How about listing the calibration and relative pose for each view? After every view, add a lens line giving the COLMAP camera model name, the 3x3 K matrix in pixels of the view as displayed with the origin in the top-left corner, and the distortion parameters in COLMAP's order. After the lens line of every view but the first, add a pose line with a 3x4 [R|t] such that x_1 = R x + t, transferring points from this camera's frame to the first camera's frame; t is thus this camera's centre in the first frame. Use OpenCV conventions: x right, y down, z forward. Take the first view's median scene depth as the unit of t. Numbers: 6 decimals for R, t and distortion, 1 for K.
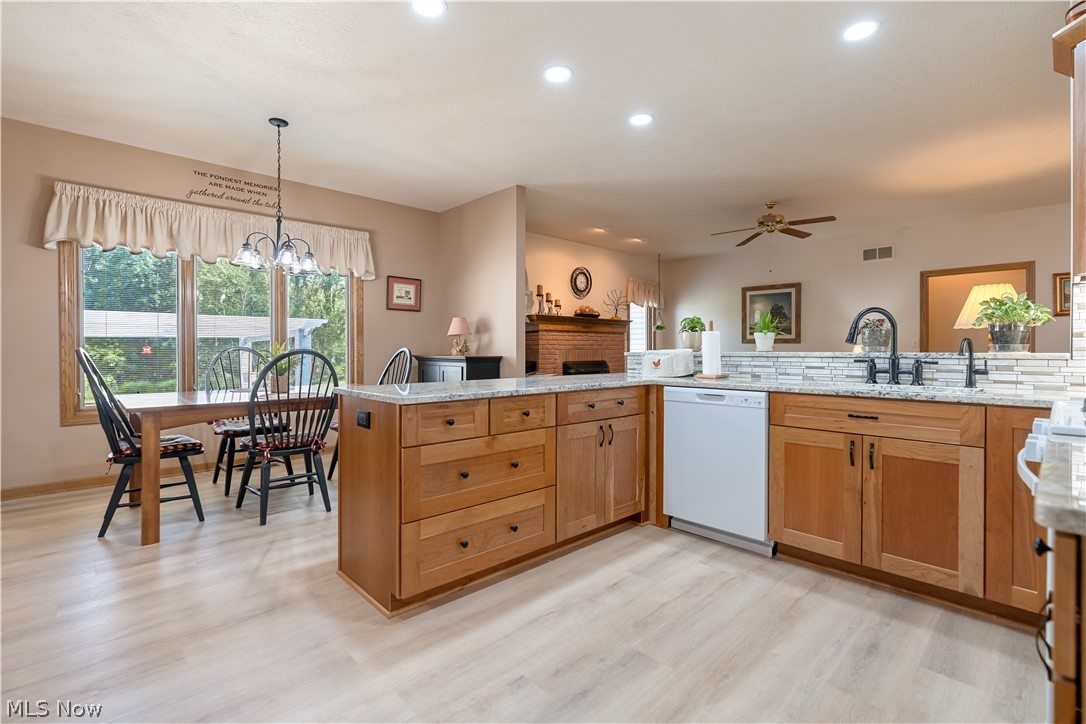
lens RADIAL K [[494.2, 0, 552.7], [0, 494.2, 352.6], [0, 0, 1]] dist [-0.004743, 0.003058]
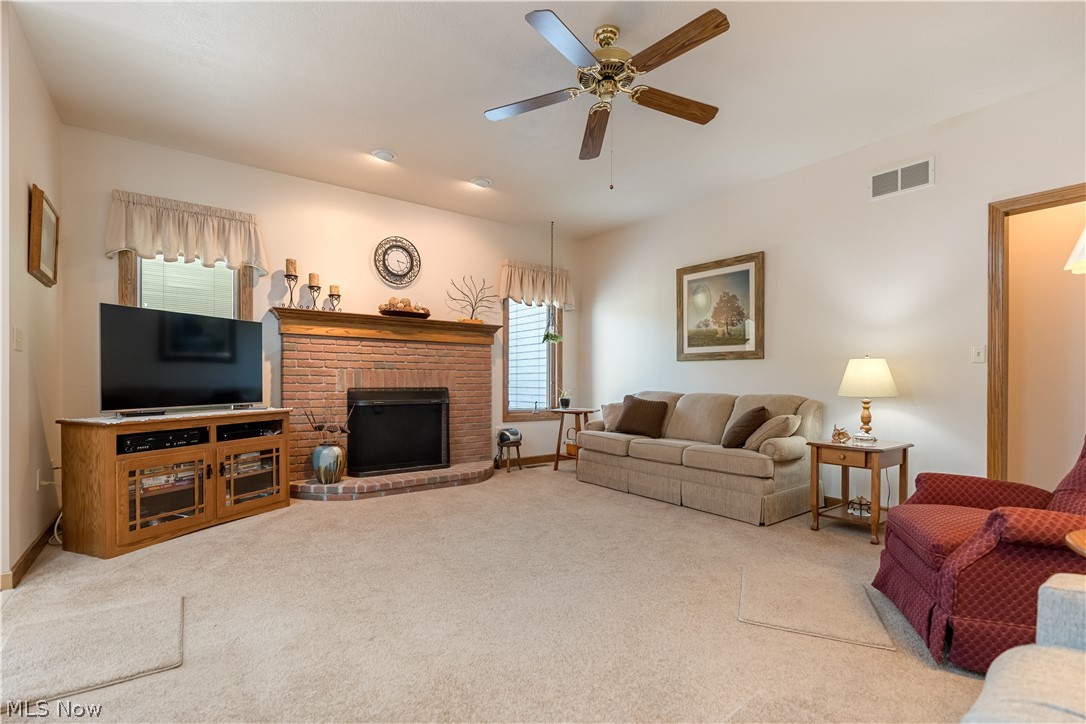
lens RADIAL K [[494.2, 0, 556.1], [0, 494.2, 380.6], [0, 0, 1]] dist [-0.004743, 0.003058]
pose [[0.991811, 0.007112, -0.127519, 0.394746], [-0.007629, 0.999965, -0.003571, 0.010776], [0.127489, 0.004515, 0.991830, 0.478103]]
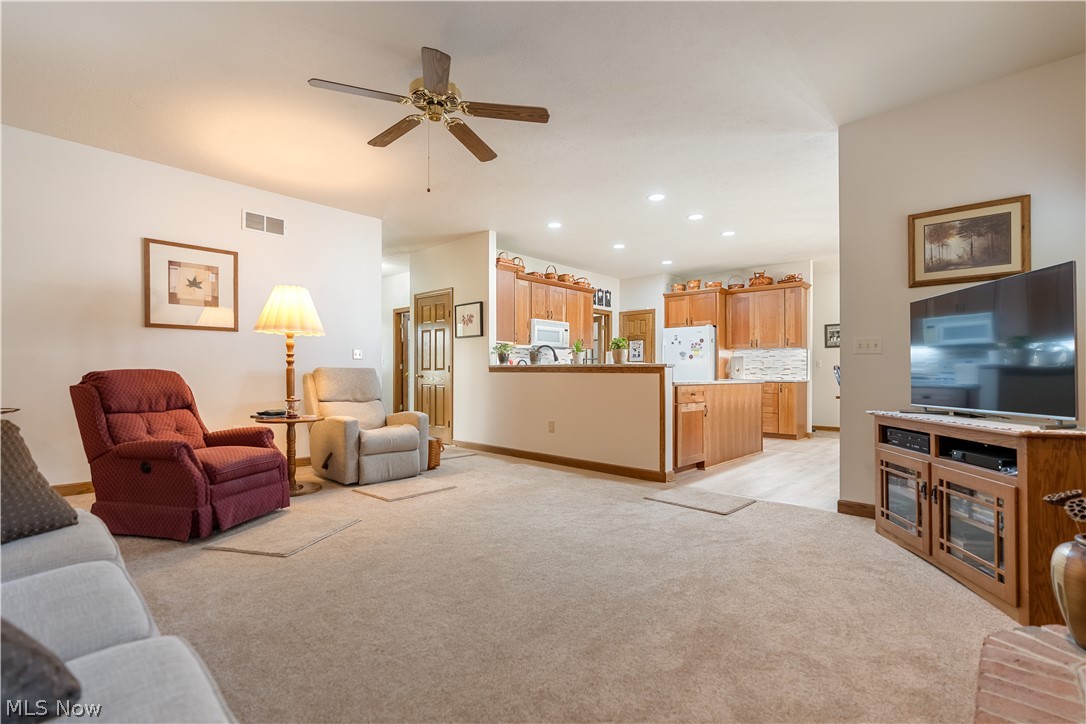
lens RADIAL K [[494.2, 0, 540.9], [0, 494.2, 367.4], [0, 0, 1]] dist [-0.004743, 0.003058]
pose [[-0.999253, -0.007609, -0.037891, 0.303142], [-0.007315, 0.999942, -0.007886, 0.011309], [0.037949, -0.007603, -0.999251, 1.291693]]
